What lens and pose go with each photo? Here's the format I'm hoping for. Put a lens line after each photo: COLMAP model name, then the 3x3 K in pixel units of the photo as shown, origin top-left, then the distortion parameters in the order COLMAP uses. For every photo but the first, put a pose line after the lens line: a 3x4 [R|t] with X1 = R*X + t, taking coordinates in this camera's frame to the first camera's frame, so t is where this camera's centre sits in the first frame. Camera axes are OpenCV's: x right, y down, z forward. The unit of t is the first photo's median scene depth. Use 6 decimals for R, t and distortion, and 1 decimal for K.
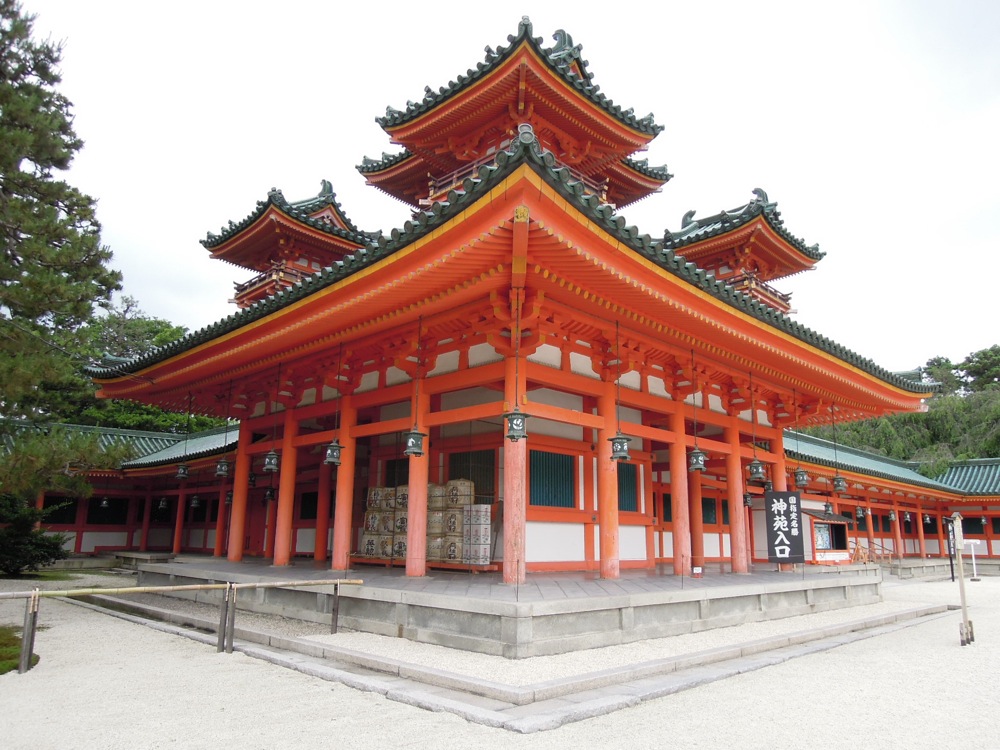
lens RADIAL K [[692.5, 0, 500.0], [0, 692.5, 375.0], [0, 0, 1]] dist [0.001648, 0.000114]
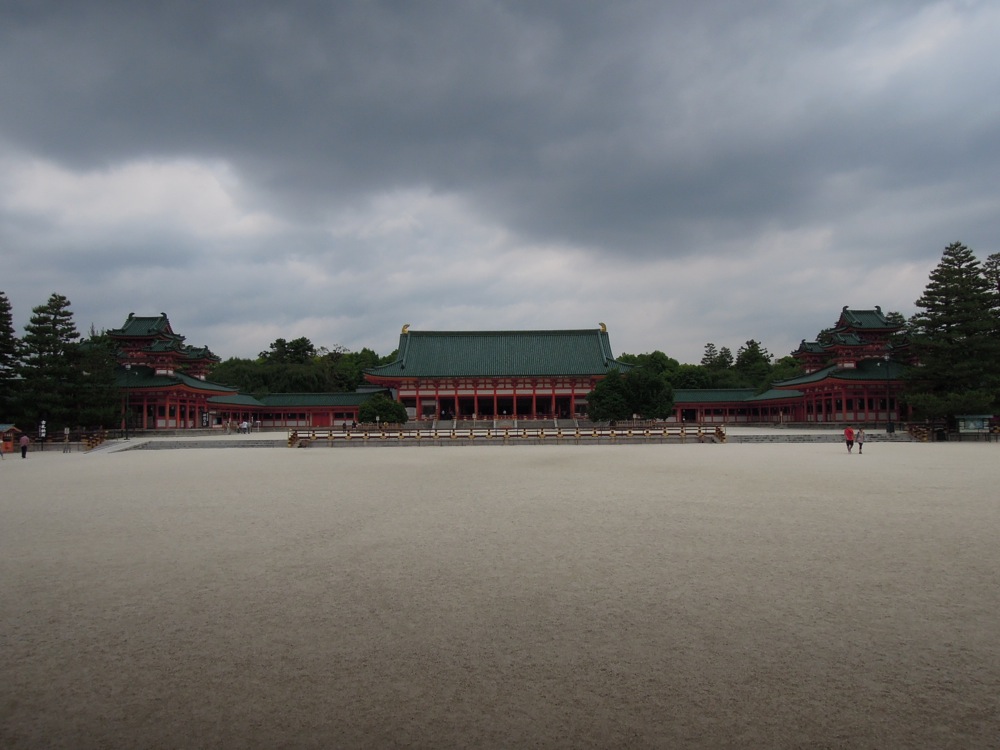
lens RADIAL K [[692.5, 0, 500.0], [0, 692.5, 375.0], [0, 0, 1]] dist [0.001648, 0.000114]
pose [[0.699644, 0.010849, 0.714409, -1.128214], [-0.117021, 0.988123, 0.099597, -0.562882], [-0.704844, -0.153283, 0.692604, -2.632333]]
